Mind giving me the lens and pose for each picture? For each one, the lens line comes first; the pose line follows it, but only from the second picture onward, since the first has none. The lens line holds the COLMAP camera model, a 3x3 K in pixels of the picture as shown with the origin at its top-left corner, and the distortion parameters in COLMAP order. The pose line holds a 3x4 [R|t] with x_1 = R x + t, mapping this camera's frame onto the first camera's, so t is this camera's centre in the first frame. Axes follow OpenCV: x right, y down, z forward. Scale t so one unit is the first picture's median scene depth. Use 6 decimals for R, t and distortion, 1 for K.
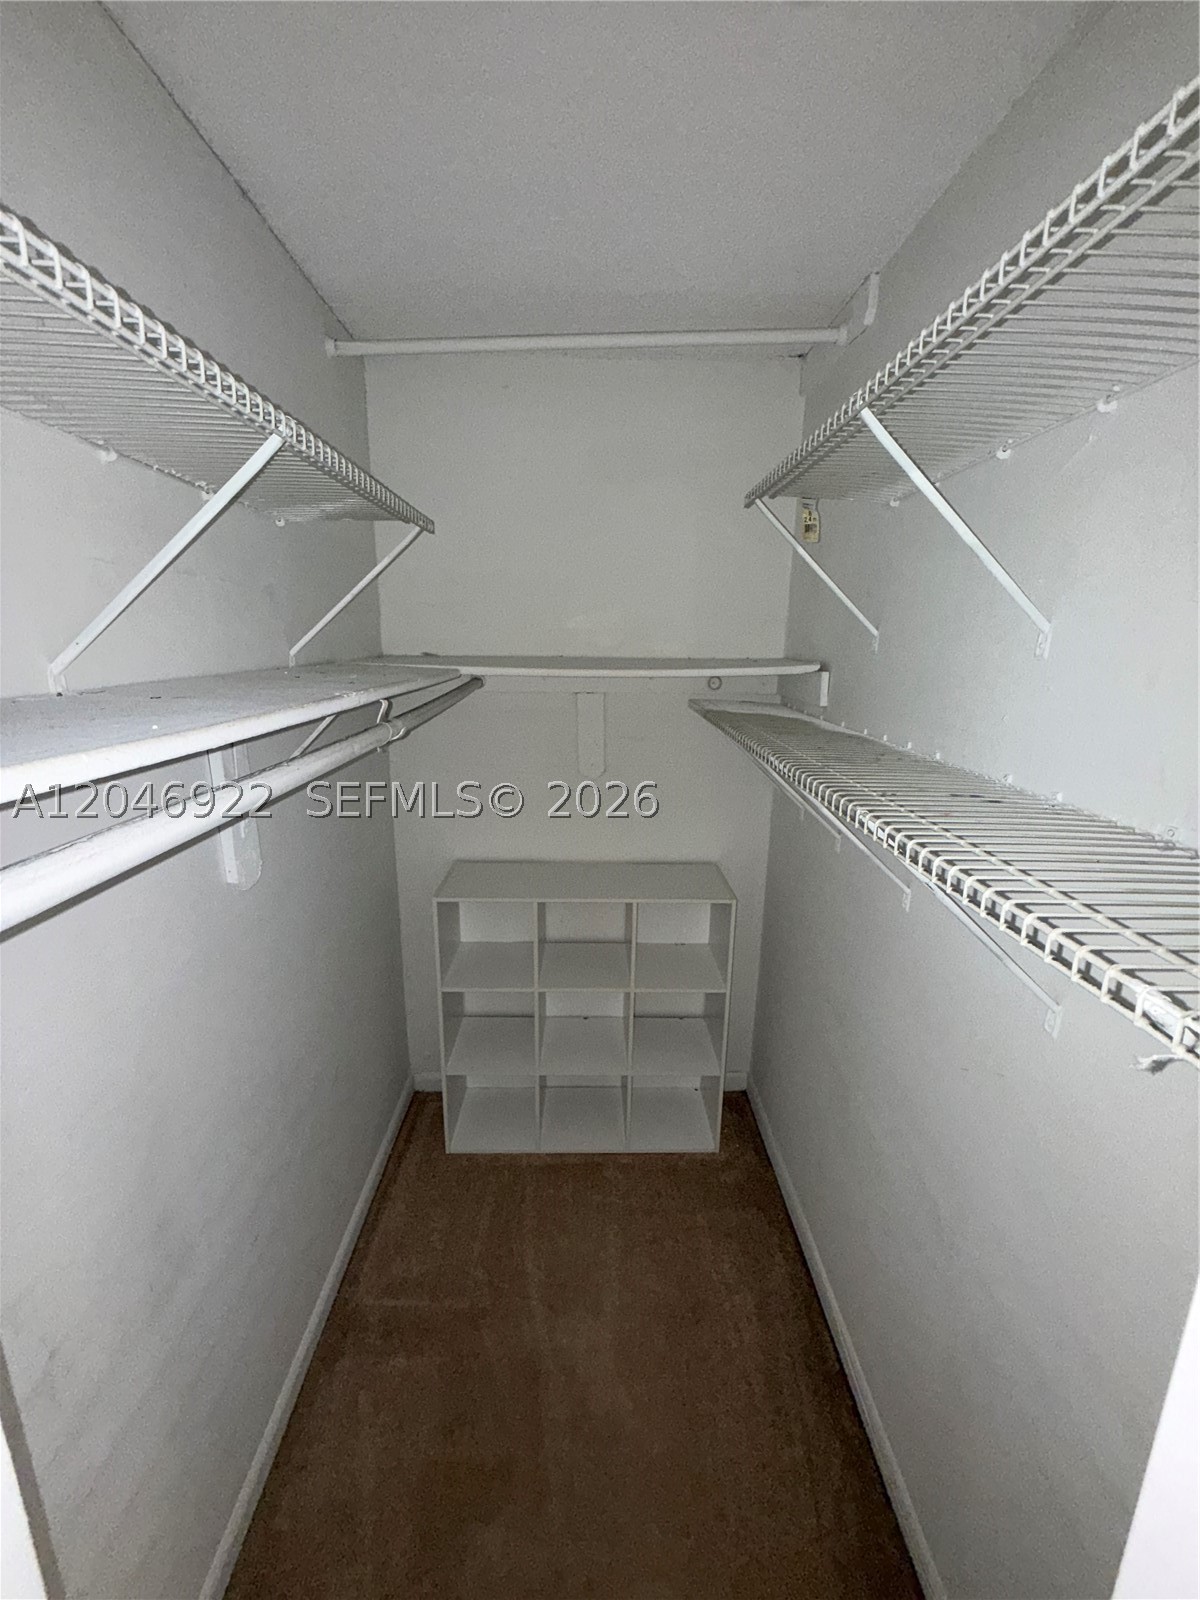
lens RADIAL K [[640.2, 0, 607.3], [0, 640.2, 797.8], [0, 0, 1]] dist [-0.003699, 0.000646]
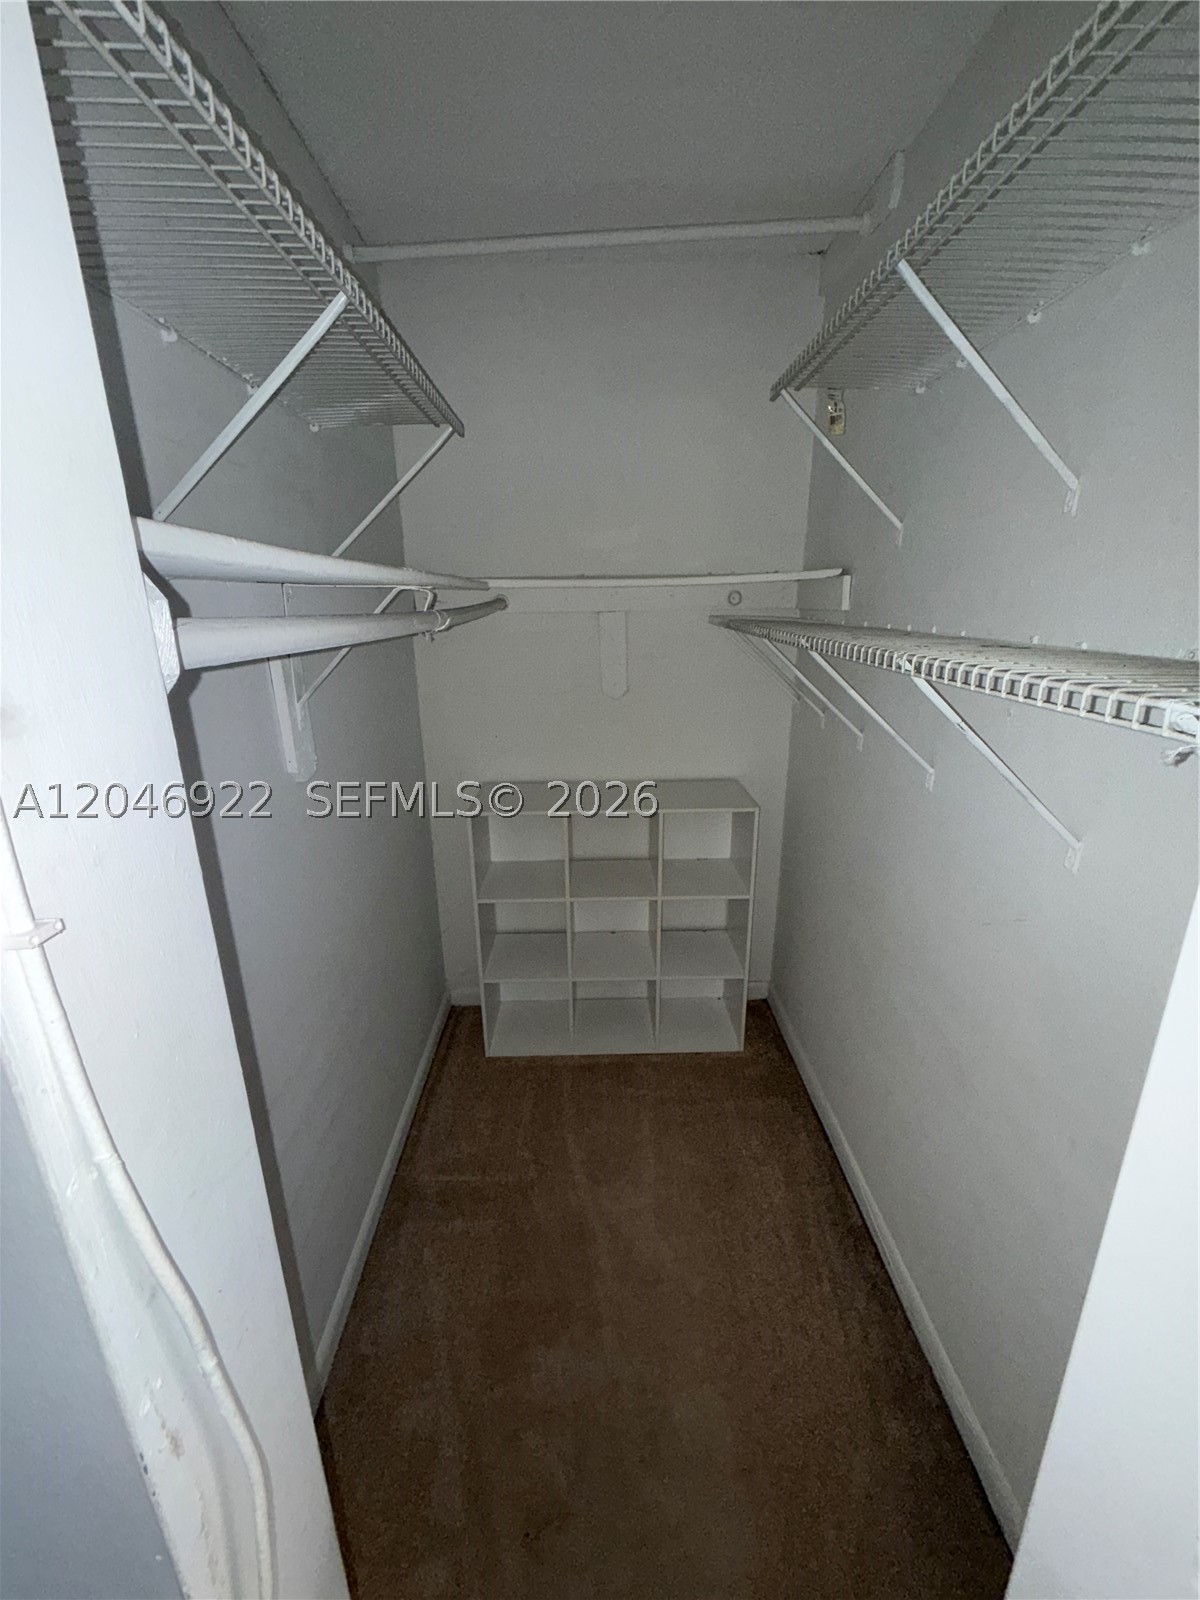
lens RADIAL K [[640.2, 0, 606.7], [0, 640.2, 800.0], [0, 0, 1]] dist [-0.003699, 0.000646]
pose [[0.999677, -0.023394, -0.009883, -0.040822], [0.023973, 0.997710, 0.063246, 0.089055], [0.008381, -0.063462, 0.997949, -0.041034]]
